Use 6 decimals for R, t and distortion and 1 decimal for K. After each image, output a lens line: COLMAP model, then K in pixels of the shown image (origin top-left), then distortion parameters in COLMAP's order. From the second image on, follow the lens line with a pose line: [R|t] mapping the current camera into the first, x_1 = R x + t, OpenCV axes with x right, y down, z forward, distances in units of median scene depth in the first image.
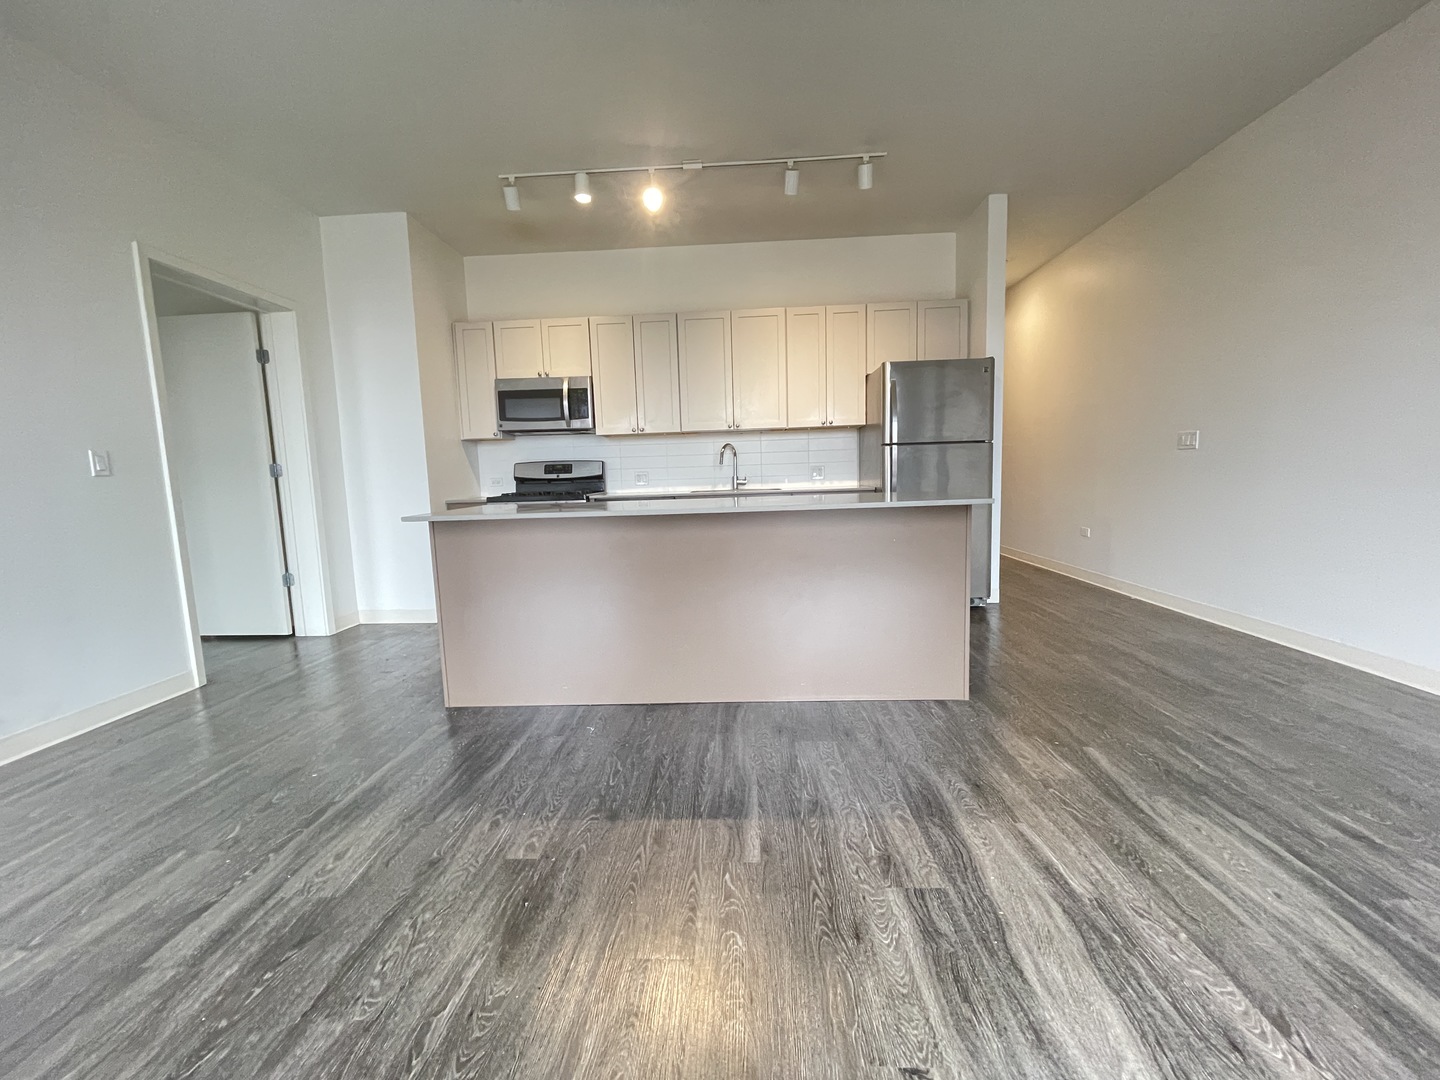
lens RADIAL K [[582.8, 0, 714.9], [0, 582.8, 537.5], [0, 0, 1]] dist [-0.000861, -0.000285]
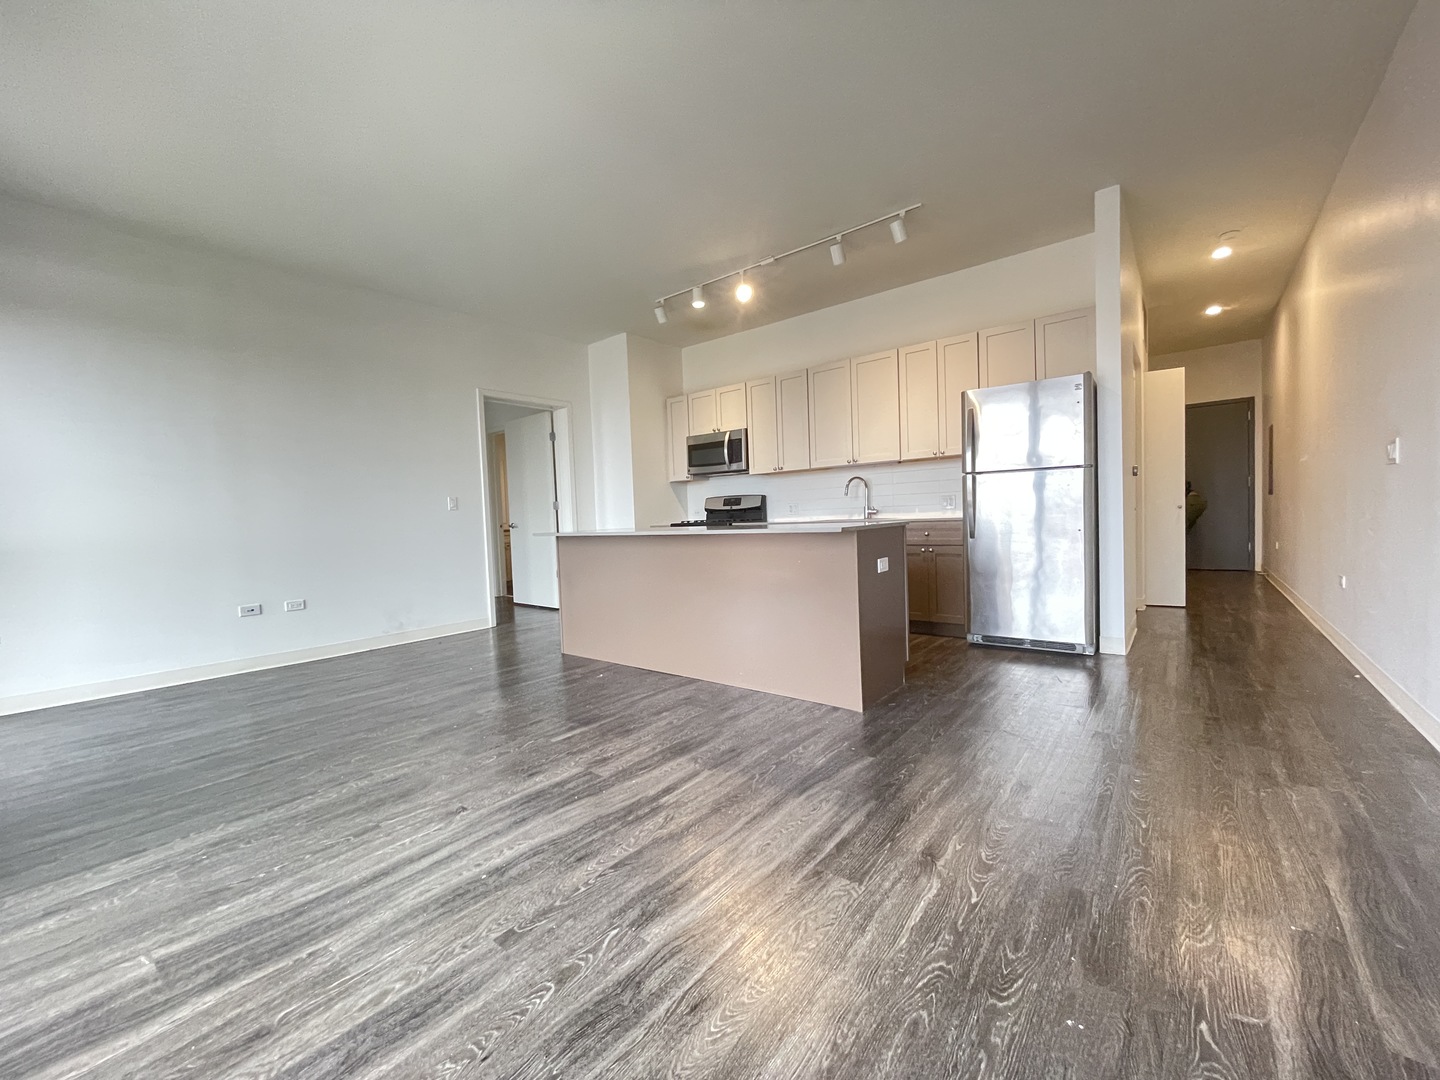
lens RADIAL K [[582.8, 0, 714.9], [0, 582.8, 537.5], [0, 0, 1]] dist [-0.000861, -0.000285]
pose [[0.800784, 0.023956, -0.598474, 0.562567], [-0.055137, 0.997905, -0.033832, 0.004610], [0.596410, 0.060090, 0.800427, -0.032382]]
